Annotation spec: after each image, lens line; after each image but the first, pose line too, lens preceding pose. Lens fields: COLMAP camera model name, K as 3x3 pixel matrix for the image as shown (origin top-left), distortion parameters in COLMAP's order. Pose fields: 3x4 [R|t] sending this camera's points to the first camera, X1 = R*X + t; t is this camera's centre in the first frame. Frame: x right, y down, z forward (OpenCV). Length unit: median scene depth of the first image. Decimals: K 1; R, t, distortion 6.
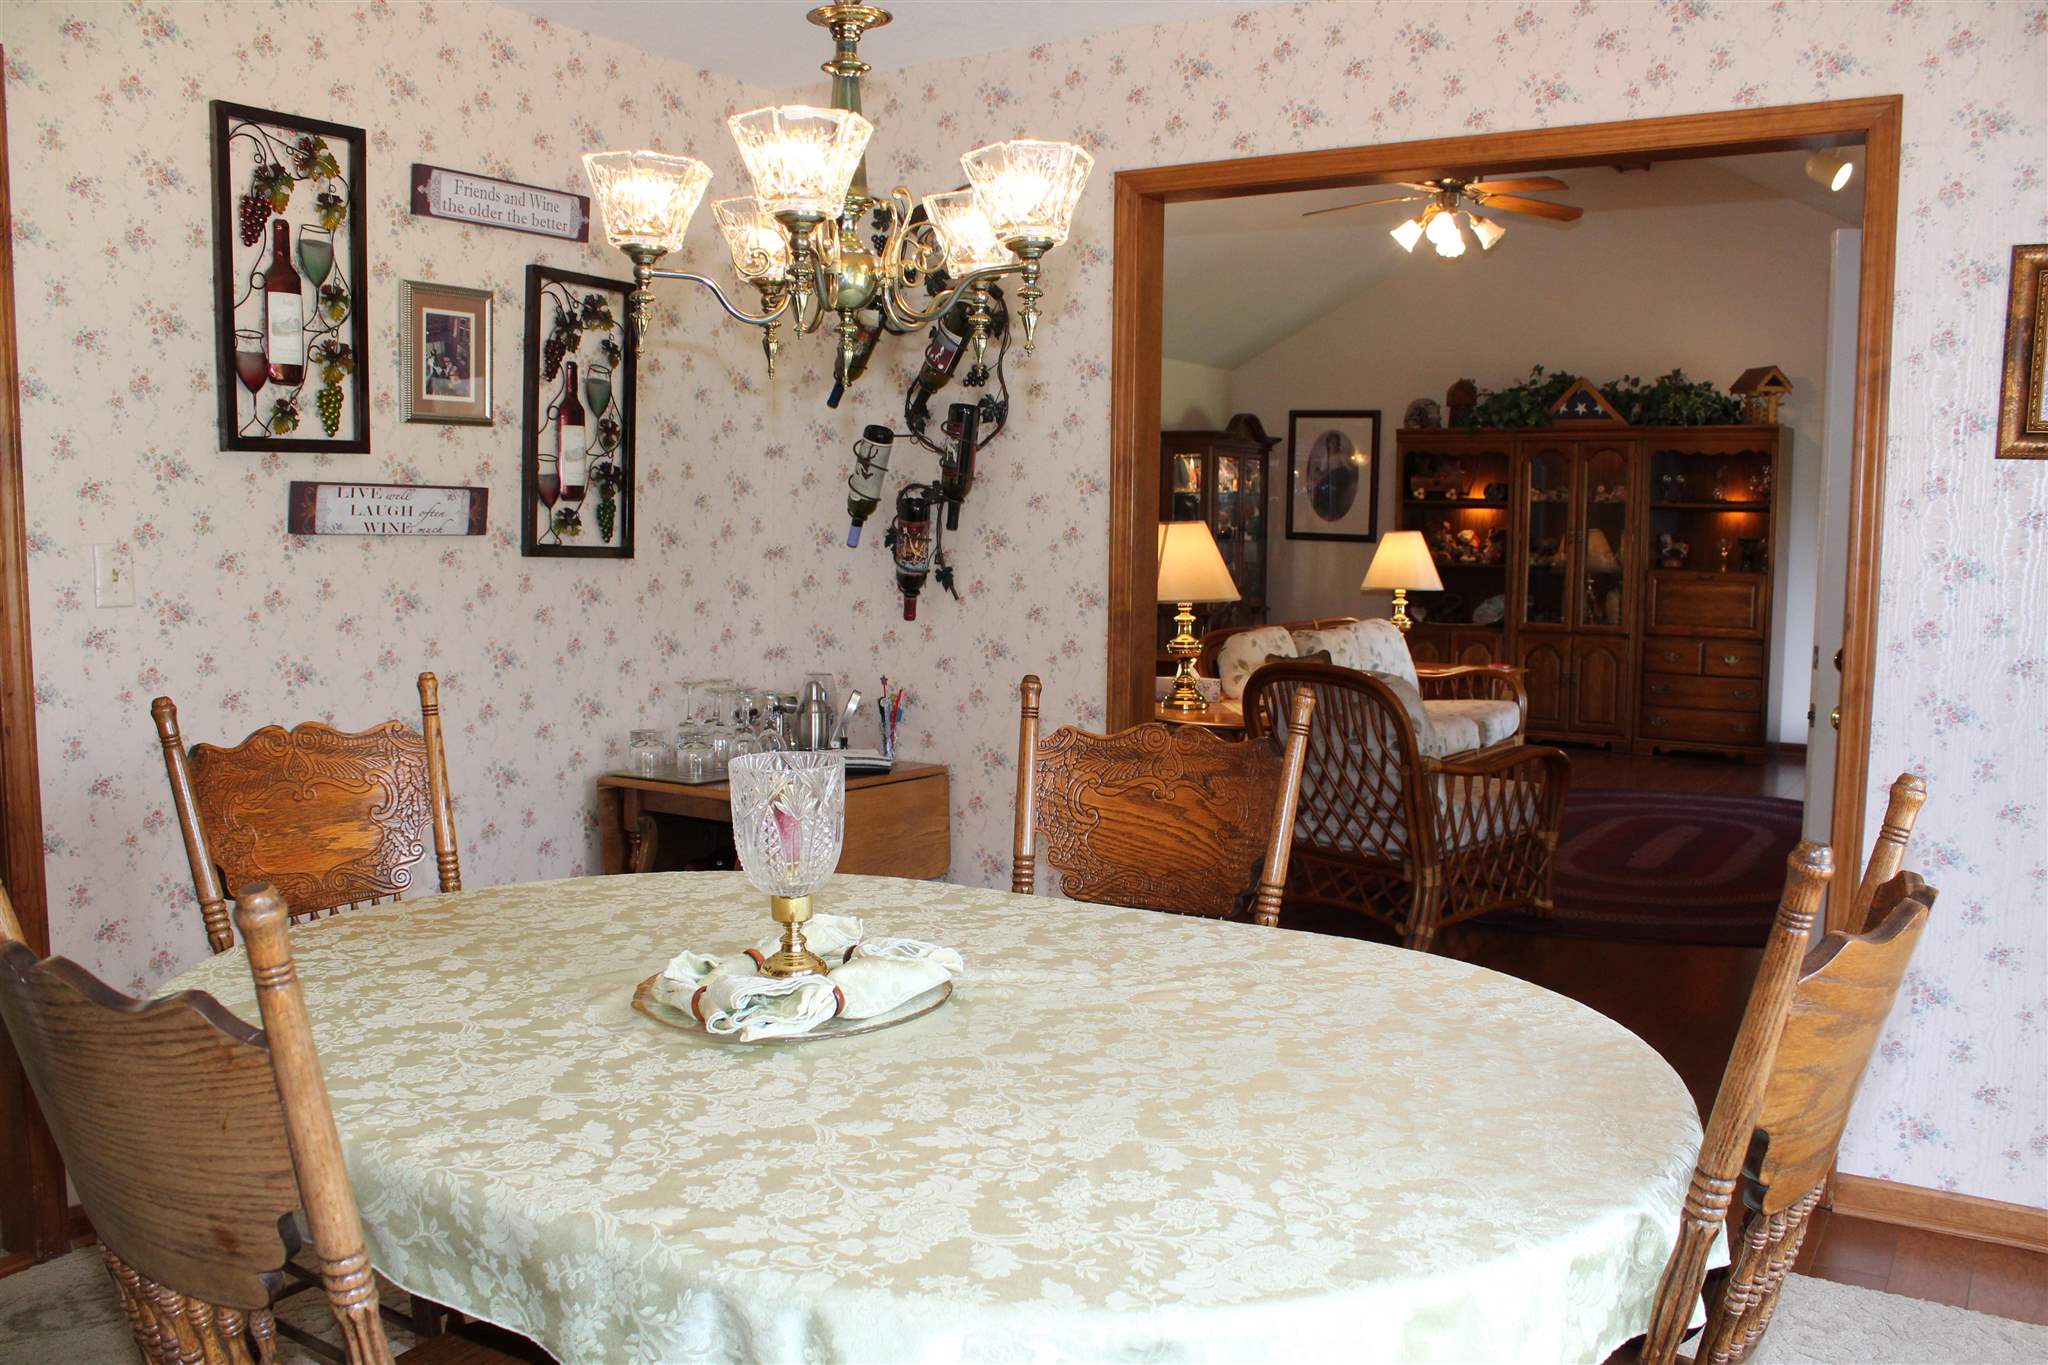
lens RADIAL K [[1749.2, 0, 1020.6], [0, 1749.2, 663.3], [0, 0, 1]] dist [-0.142799, 0.105209]
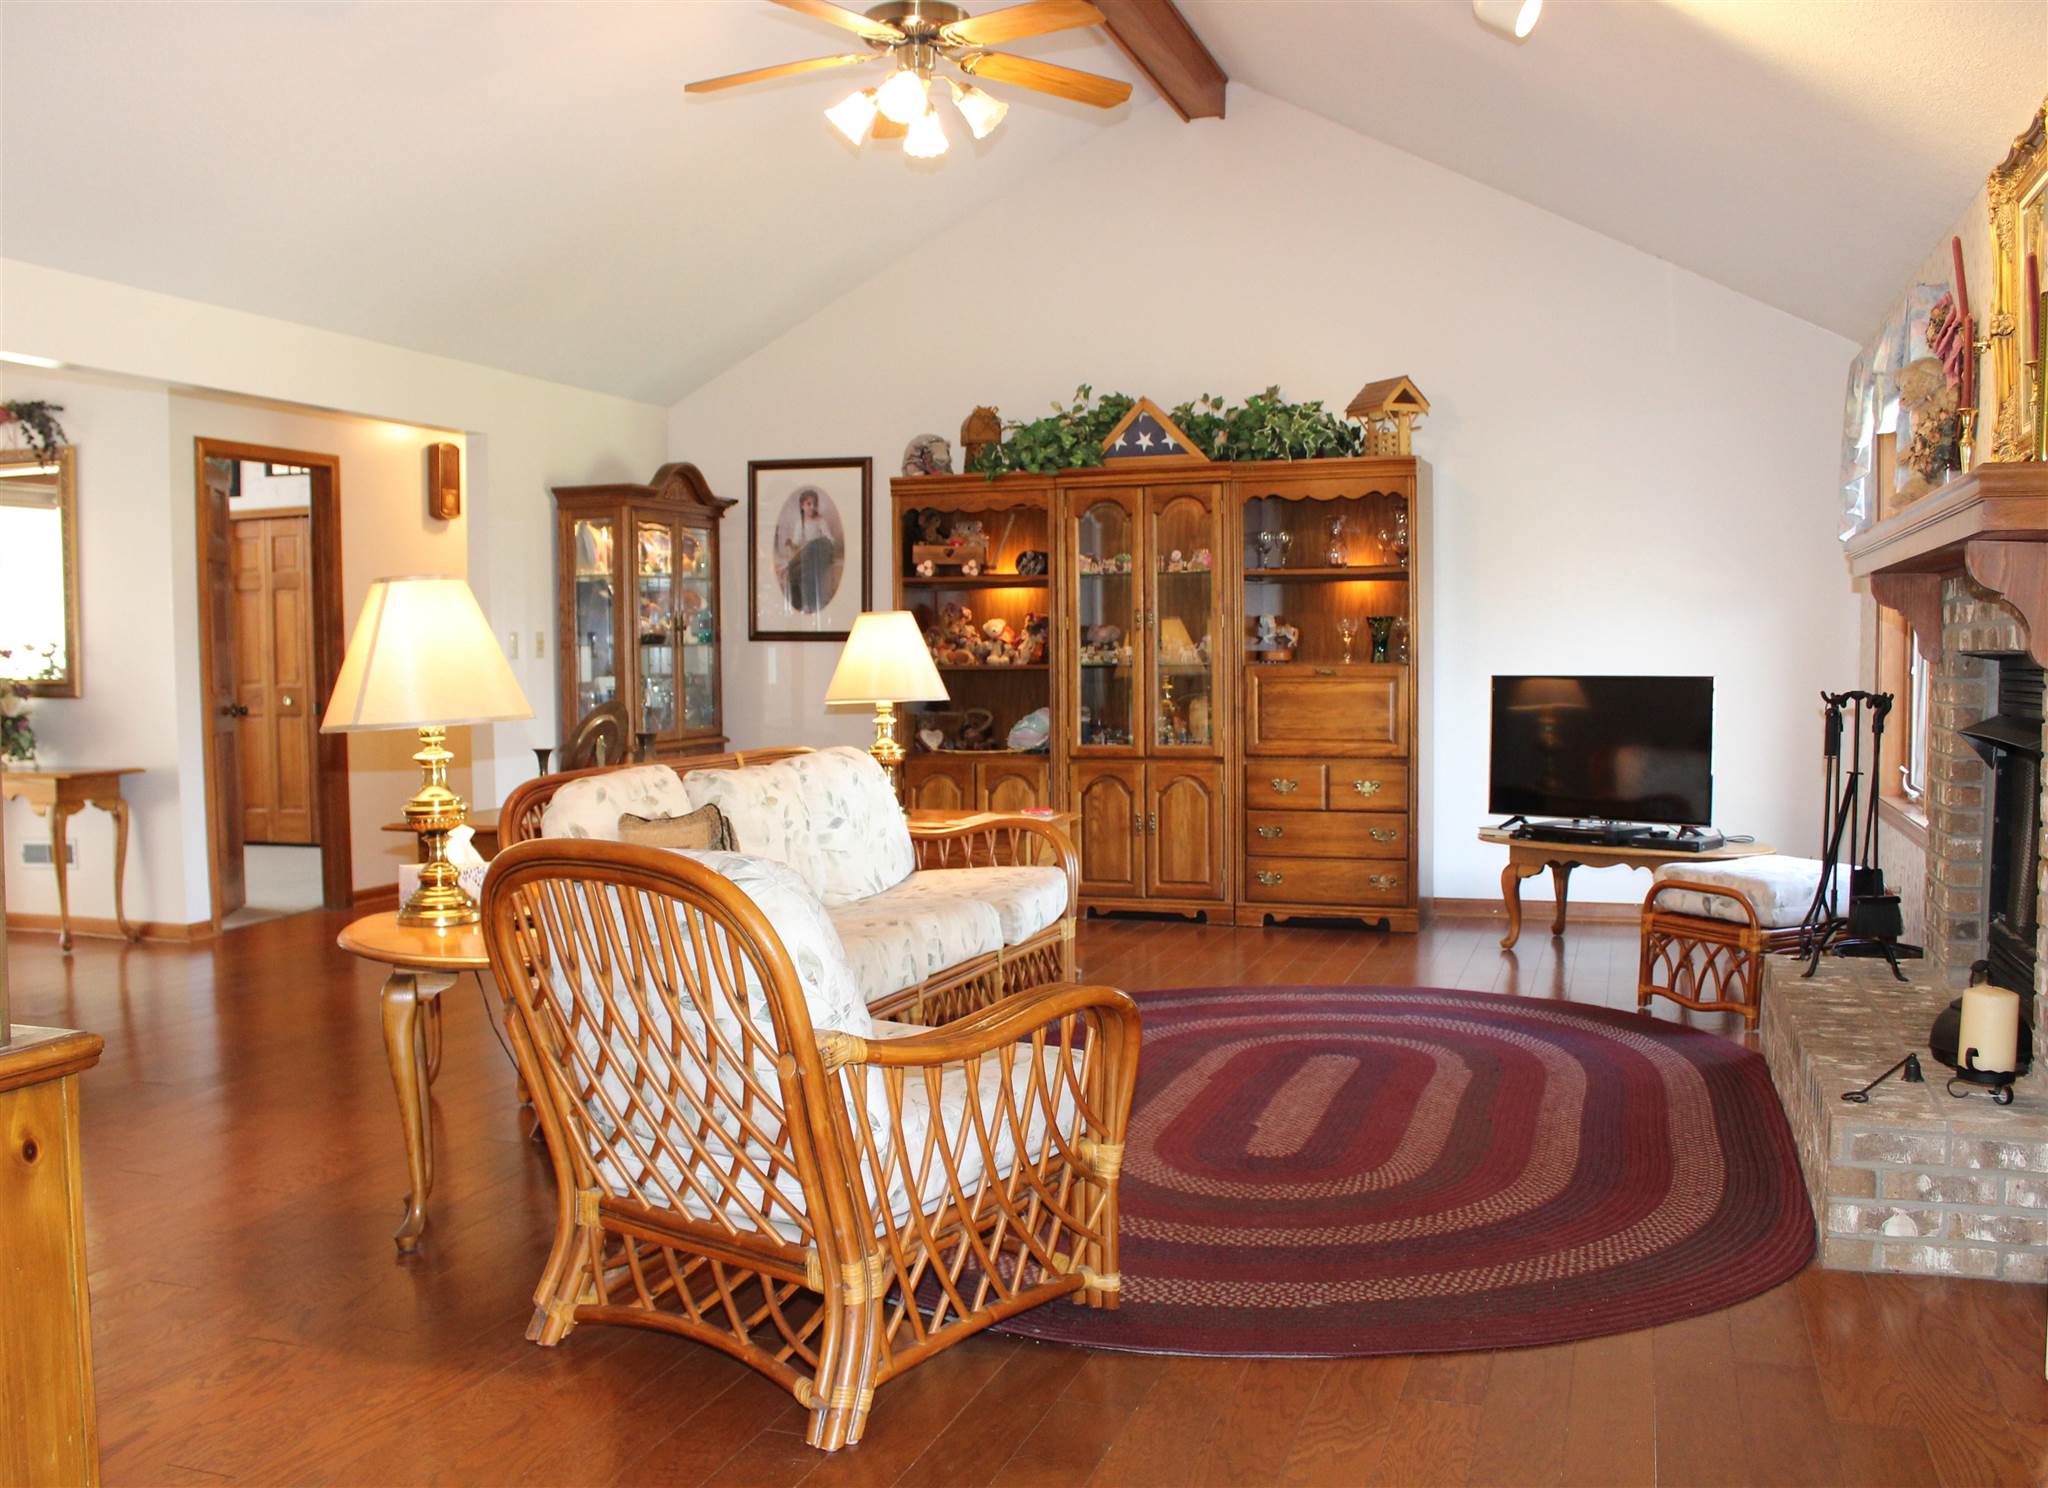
lens RADIAL K [[1811.0, 0, 1023.8], [0, 1811.0, 747.5], [0, 0, 1]] dist [-0.169622, 0.149435]
pose [[0.971347, -0.034715, 0.235117, 0.103148], [0.041845, 0.998801, -0.025399, -0.005275], [-0.233954, 0.034510, 0.971635, 0.308332]]
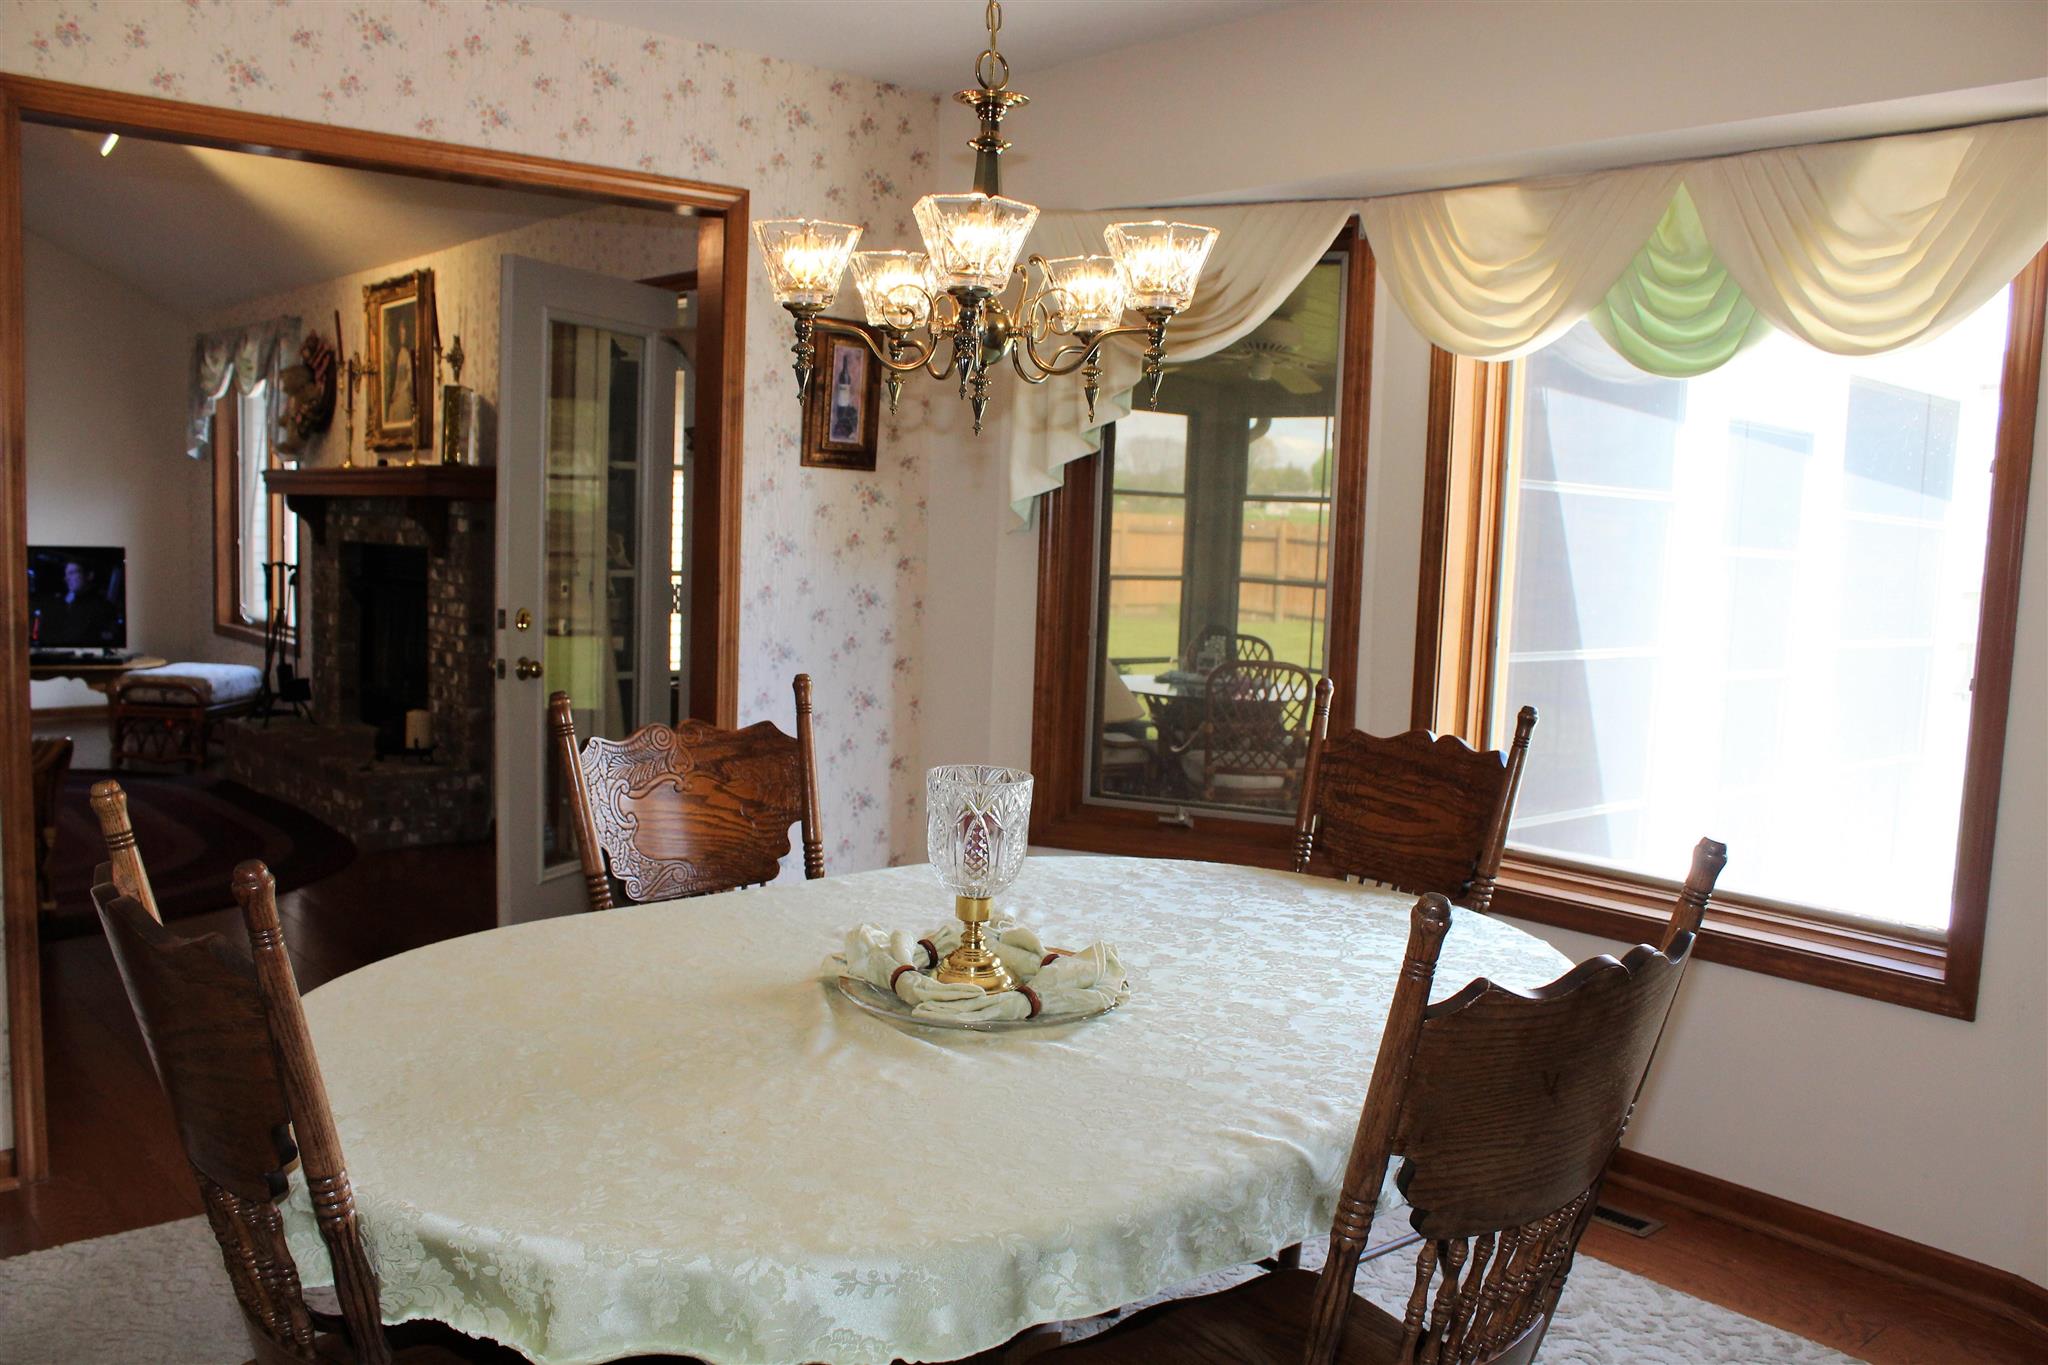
lens RADIAL K [[1749.2, 0, 1030.2], [0, 1749.2, 678.1], [0, 0, 1]] dist [-0.142799, 0.105209]
pose [[0.255106, -0.099714, 0.961758, -0.276426], [0.050977, 0.994672, 0.089605, -0.023922], [-0.965568, 0.026168, 0.258830, 0.161029]]
